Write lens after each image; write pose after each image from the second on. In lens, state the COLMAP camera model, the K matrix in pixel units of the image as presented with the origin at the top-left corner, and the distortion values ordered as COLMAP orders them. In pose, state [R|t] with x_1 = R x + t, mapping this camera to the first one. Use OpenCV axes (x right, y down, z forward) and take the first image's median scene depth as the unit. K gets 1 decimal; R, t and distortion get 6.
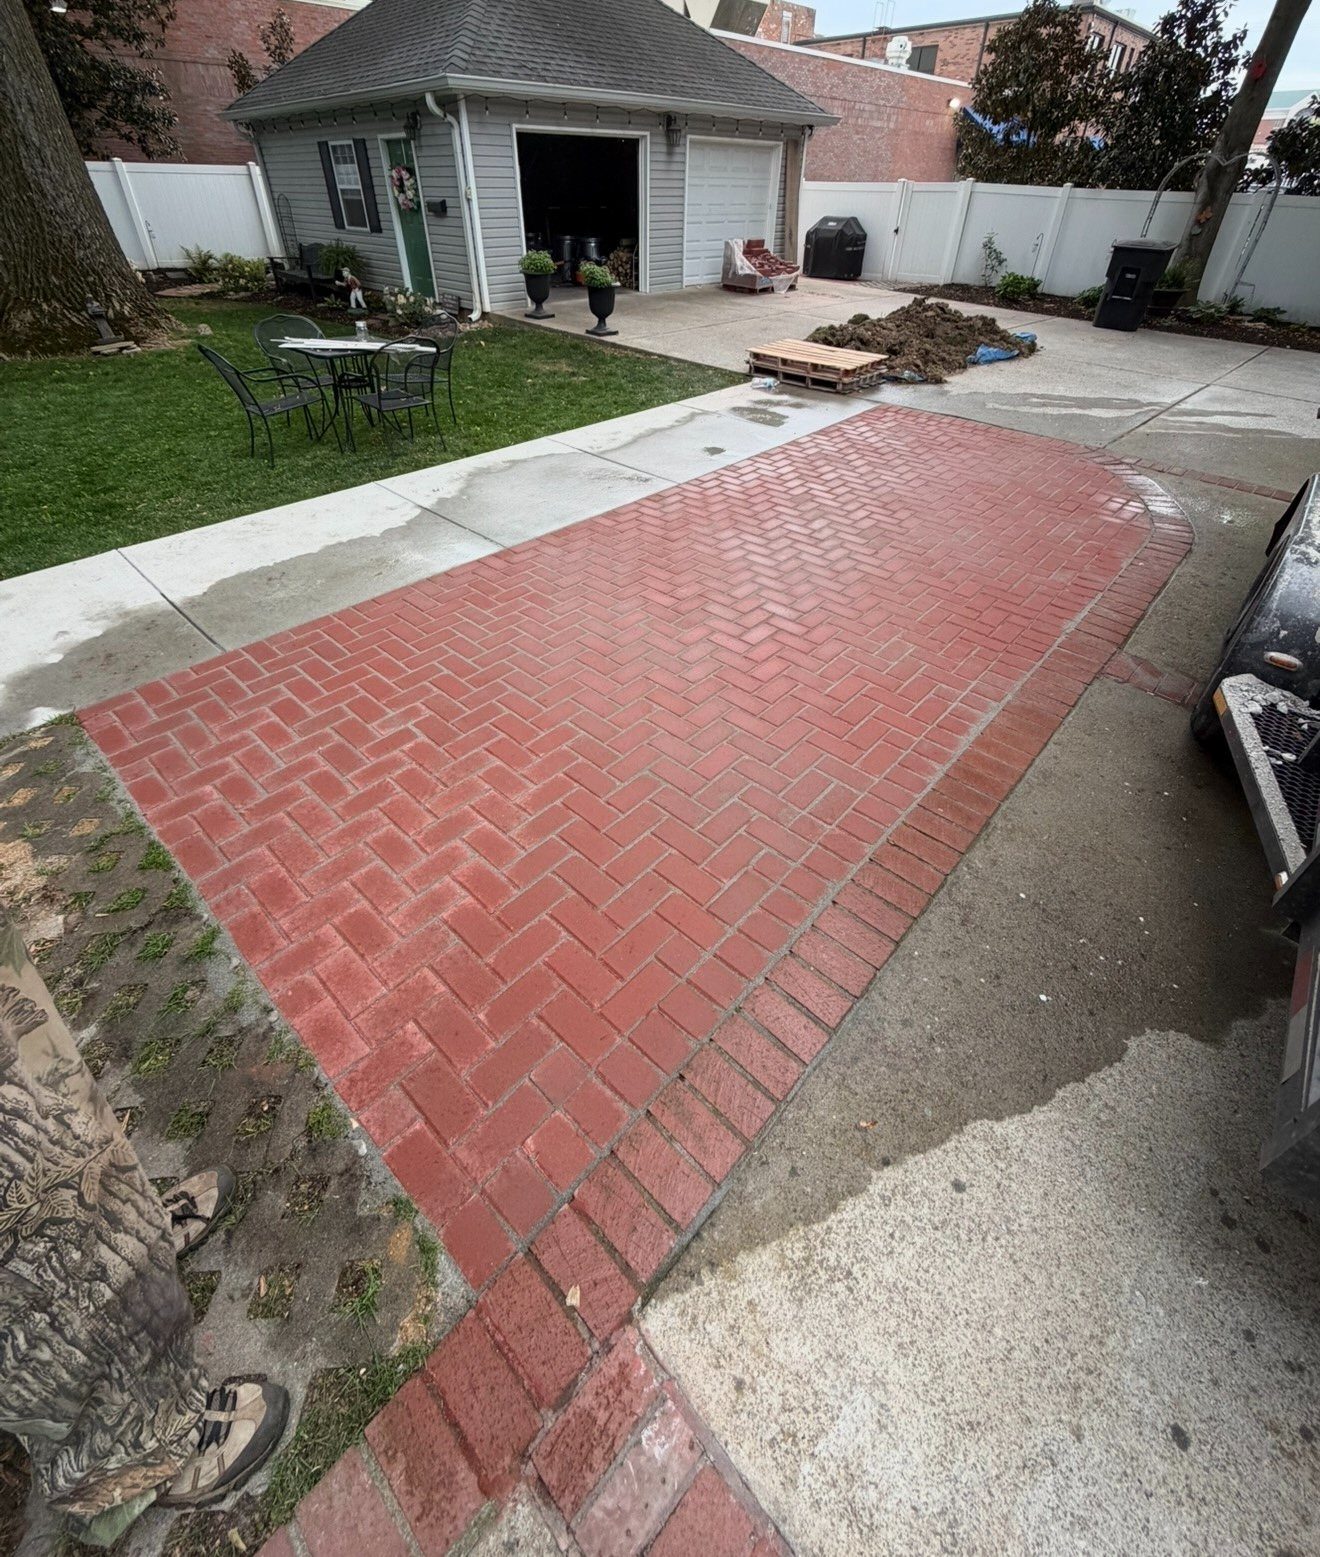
lens RADIAL K [[710.7, 0, 673.2], [0, 710.7, 679.6], [0, 0, 1]] dist [0.000148, -0.000290]
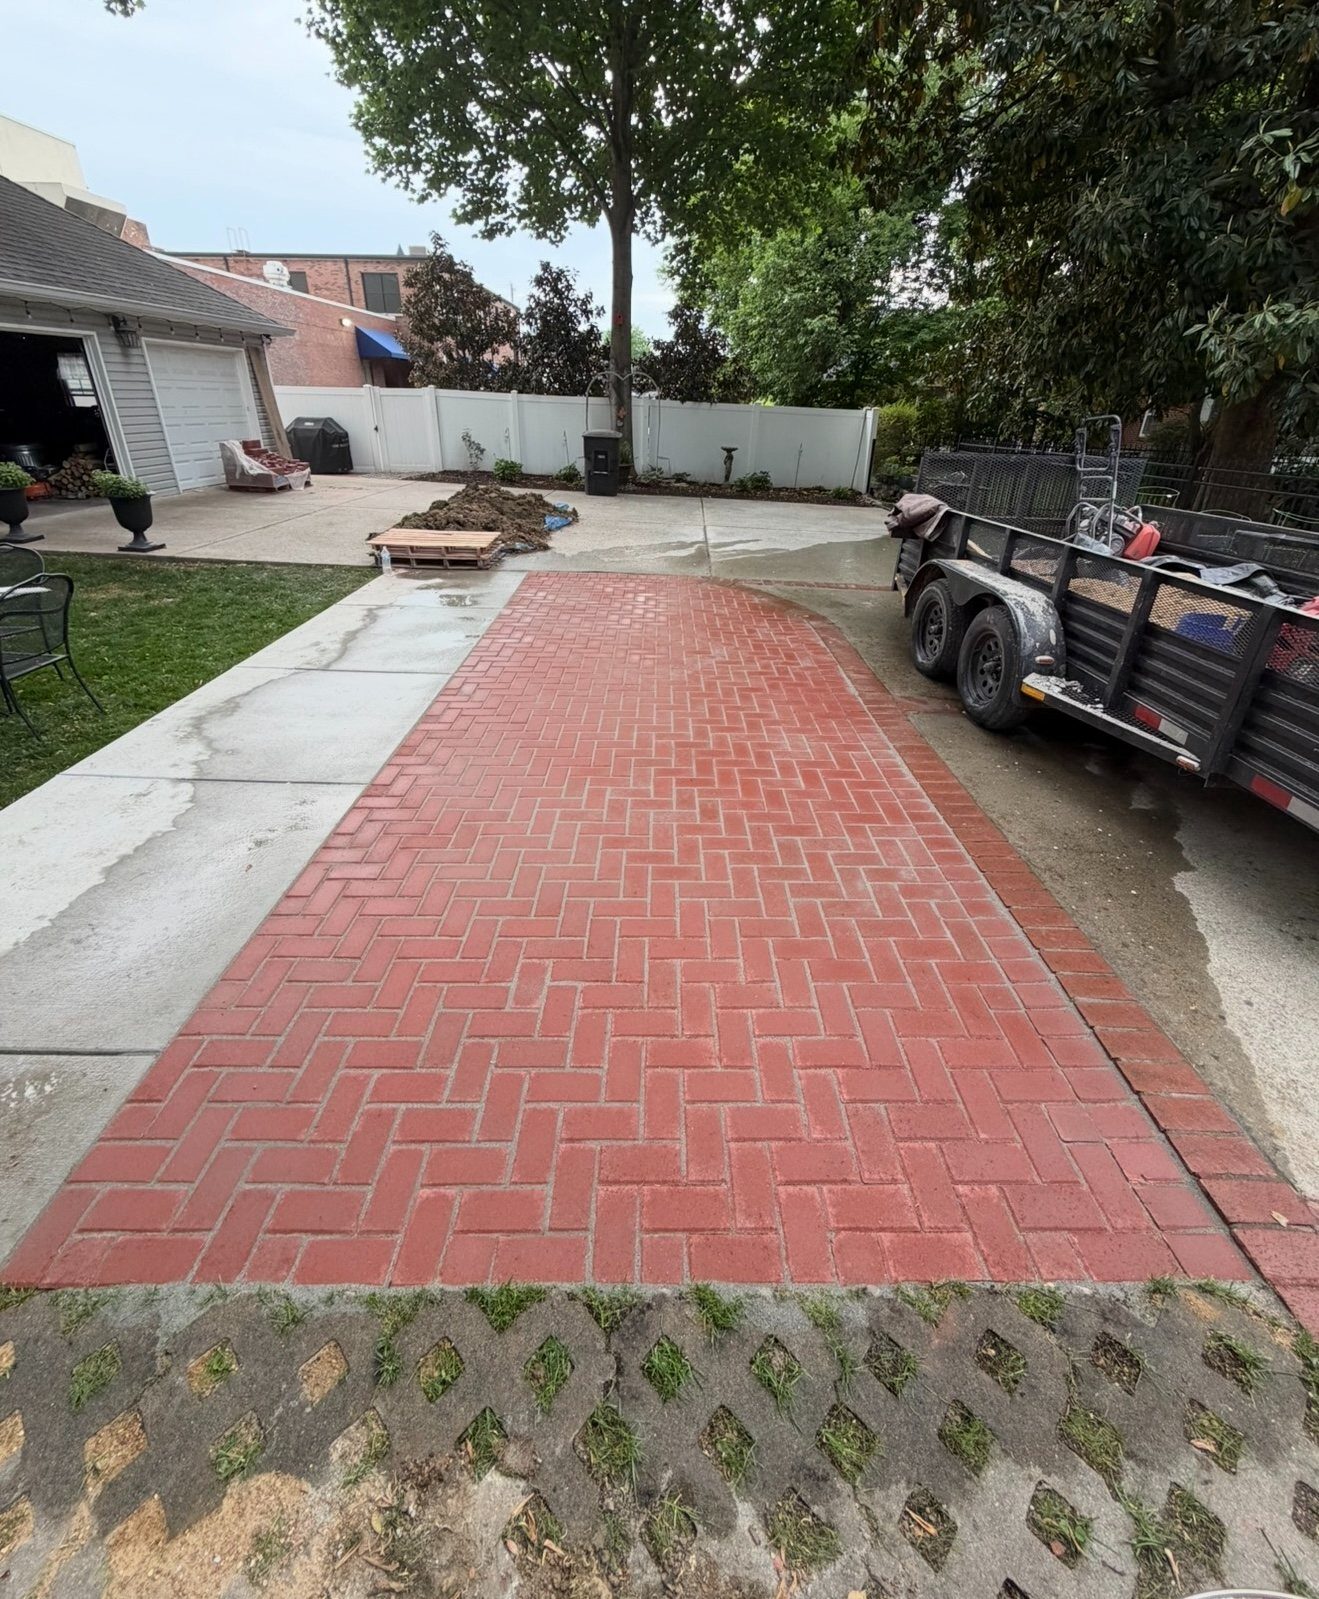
lens RADIAL K [[699.0, 0, 669.9], [0, 699.0, 718.3], [0, 0, 1]] dist [-0.000879, 0.001070]
pose [[0.739058, -0.276655, 0.614212, -0.262790], [0.375326, 0.926254, -0.034410, -0.054684], [-0.559397, 0.255960, 0.788391, 0.075050]]
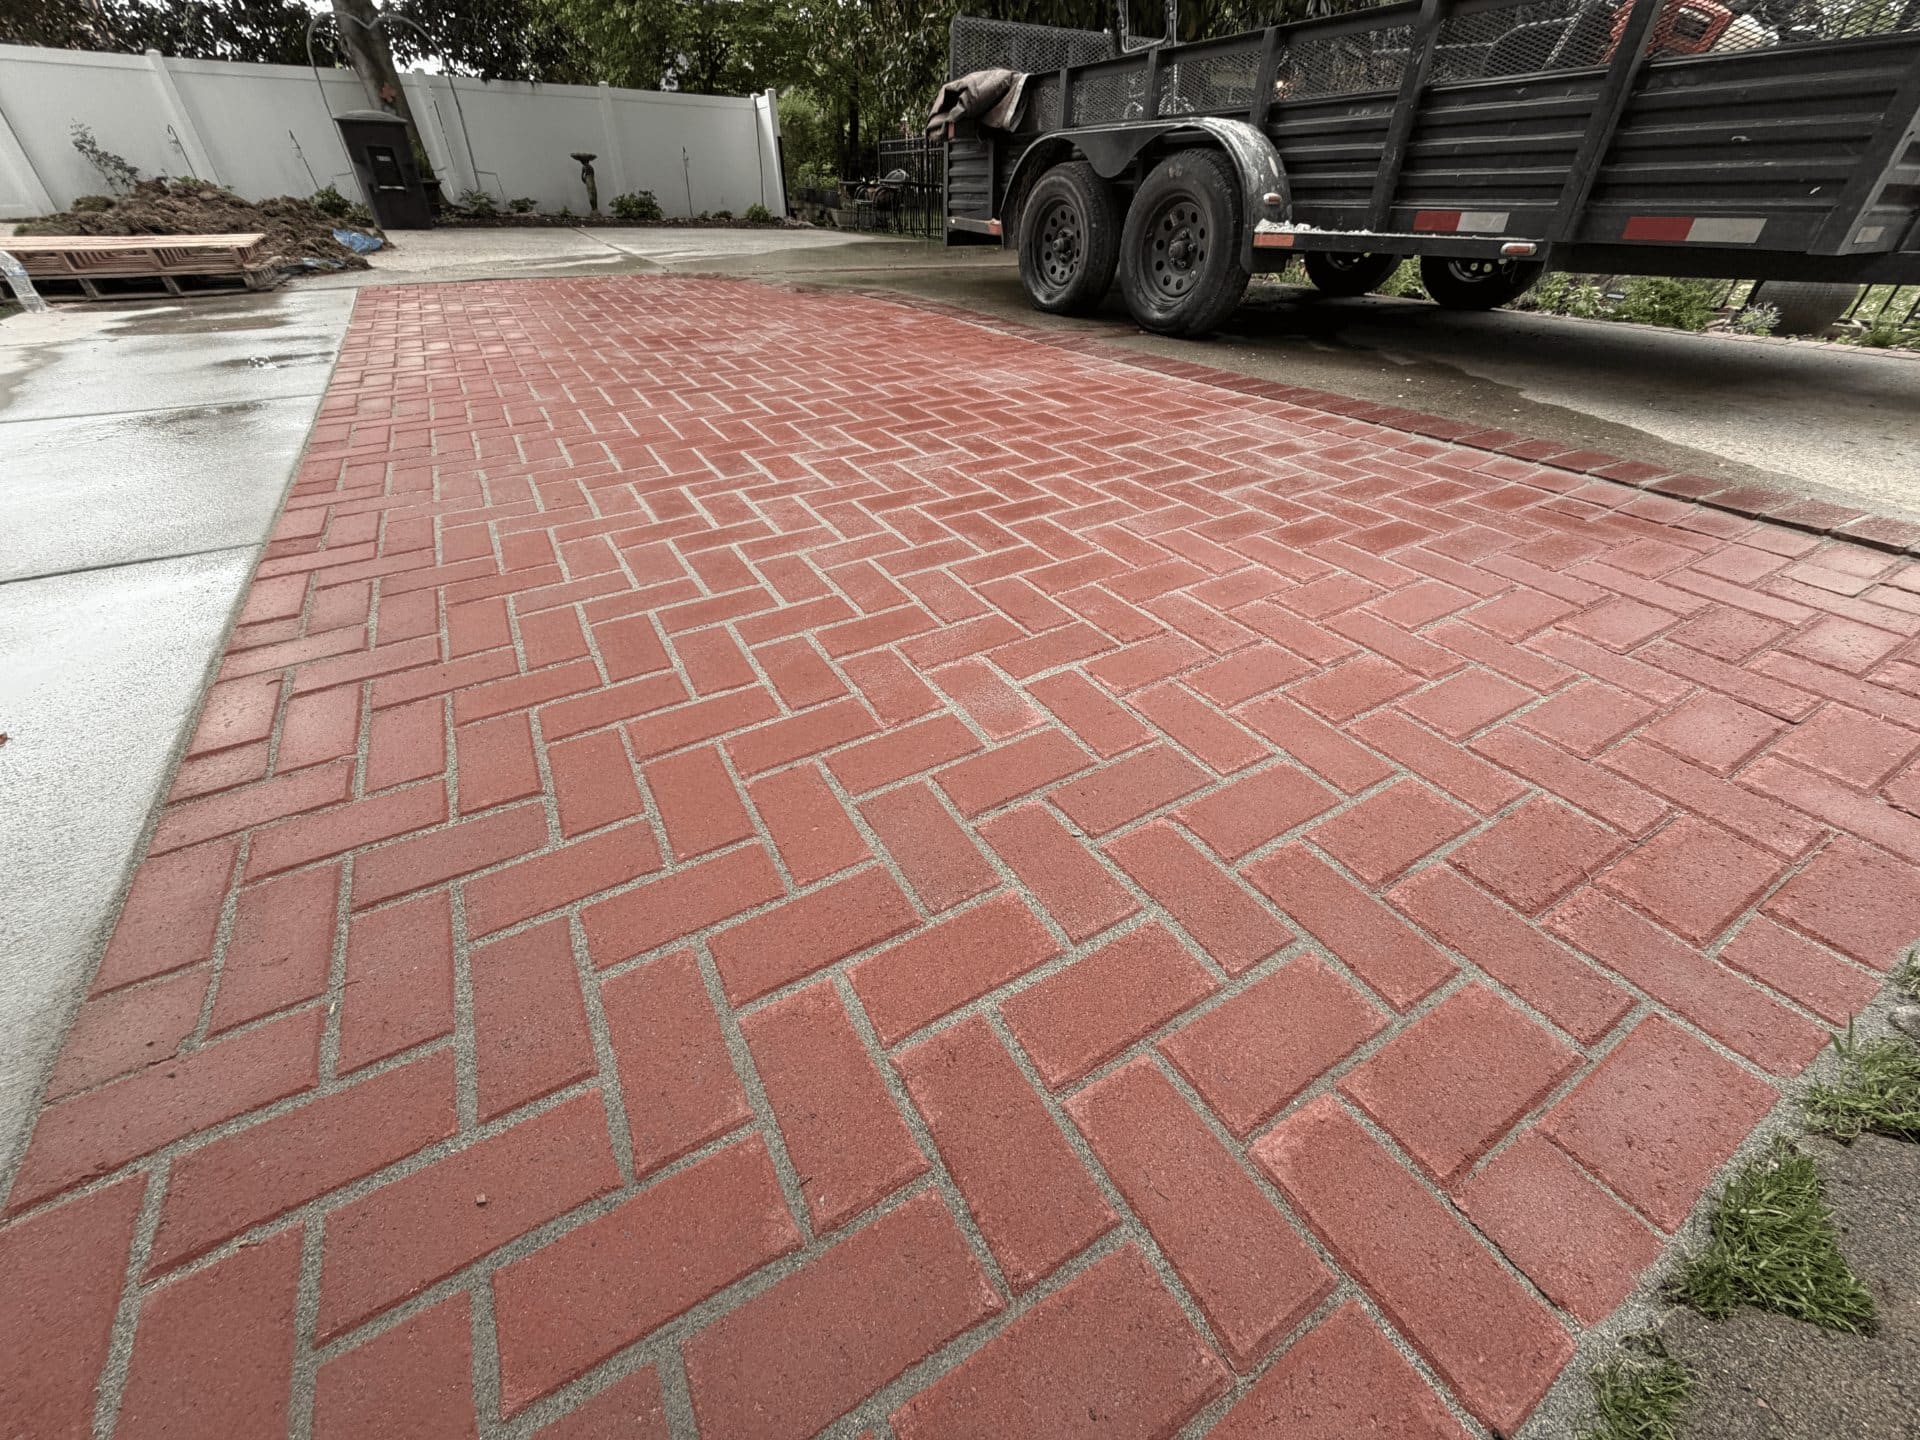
lens RADIAL K [[767.1, 0, 963.0], [0, 767.1, 710.1], [0, 0, 1]] dist [-0.000805, -0.000071]
pose [[0.306437, -0.565384, 0.765792, -0.272113], [0.549732, 0.761888, 0.342522, -0.032525], [-0.777104, 0.316019, 0.544280, 0.306847]]
